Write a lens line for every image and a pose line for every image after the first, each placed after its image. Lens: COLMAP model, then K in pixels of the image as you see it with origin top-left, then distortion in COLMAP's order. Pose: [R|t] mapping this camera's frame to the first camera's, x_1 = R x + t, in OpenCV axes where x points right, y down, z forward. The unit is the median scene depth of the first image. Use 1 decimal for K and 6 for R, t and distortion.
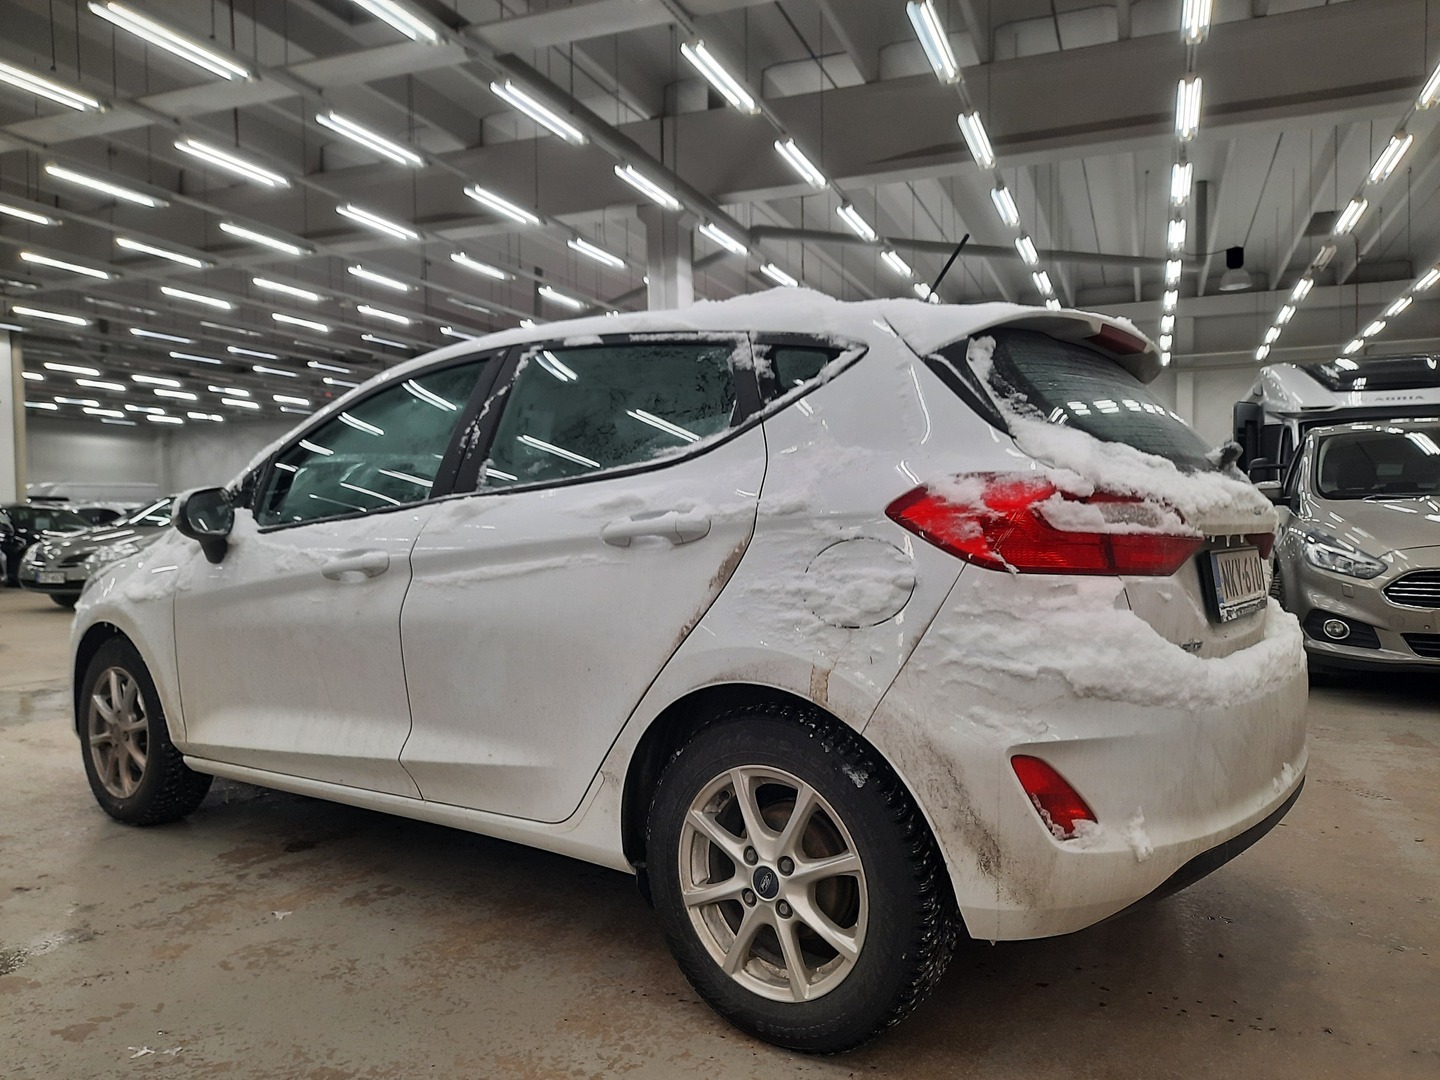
lens RADIAL K [[1047.0, 0, 716.1], [0, 1047.0, 511.0], [0, 0, 1]] dist [0.072030, -0.086387]
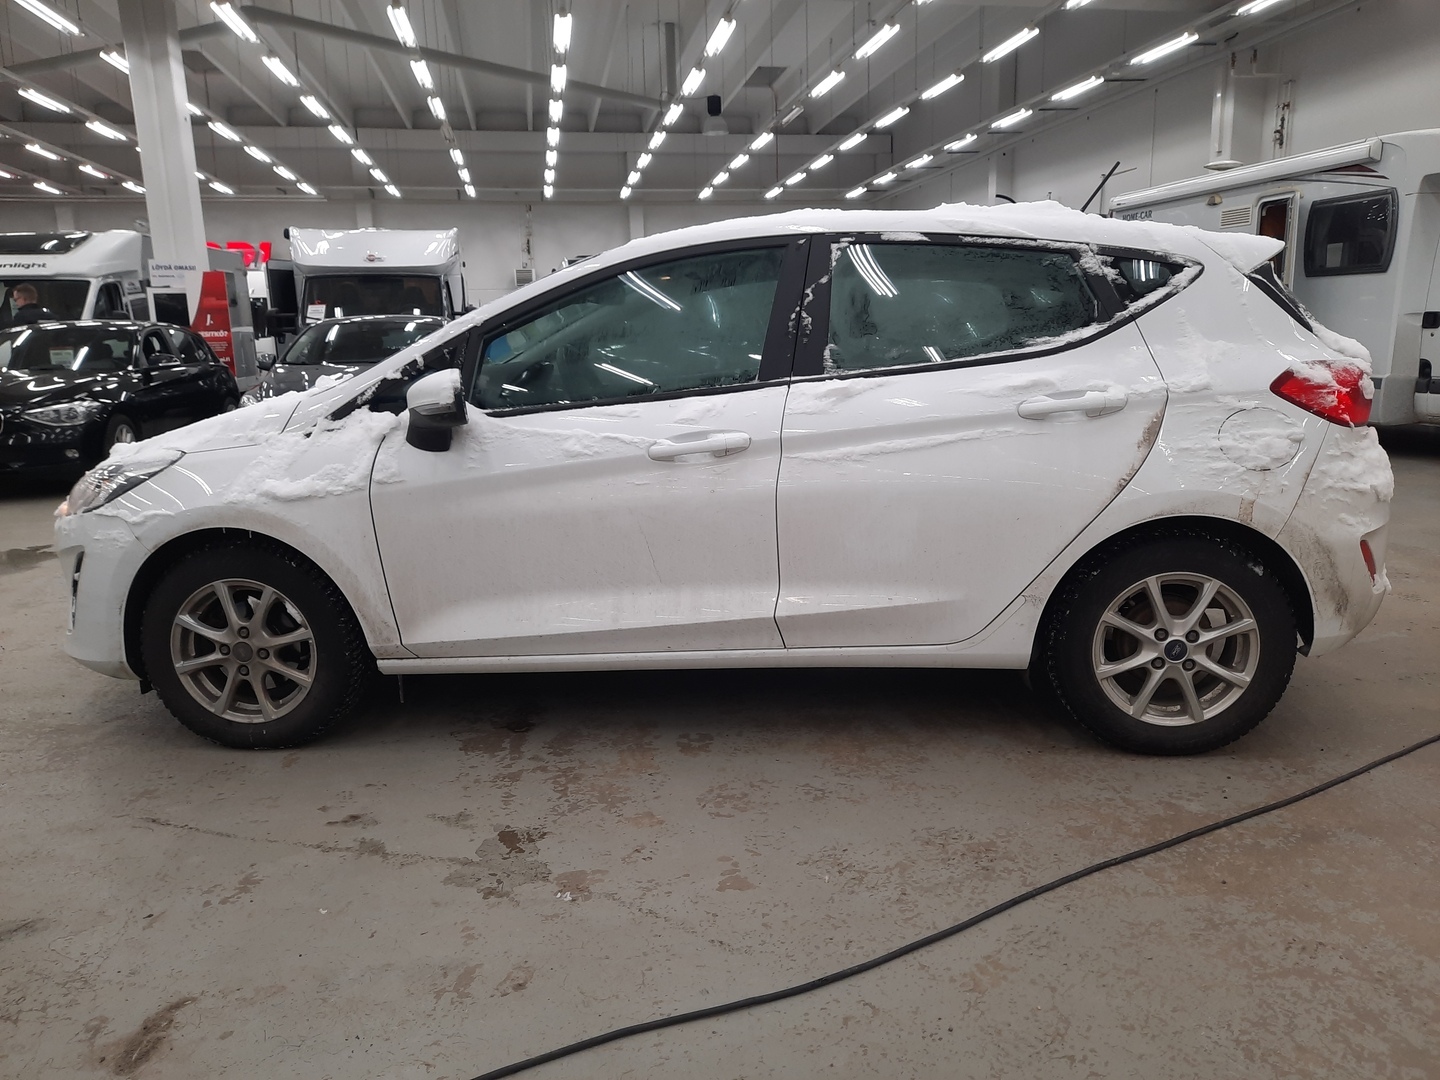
lens RADIAL K [[1047.0, 0, 716.1], [0, 1047.0, 511.0], [0, 0, 1]] dist [0.072030, -0.086387]
pose [[0.844352, -0.094520, 0.527386, -1.074591], [0.008756, 0.986619, 0.162808, -0.066277], [-0.535718, -0.132849, 0.833881, 0.139136]]
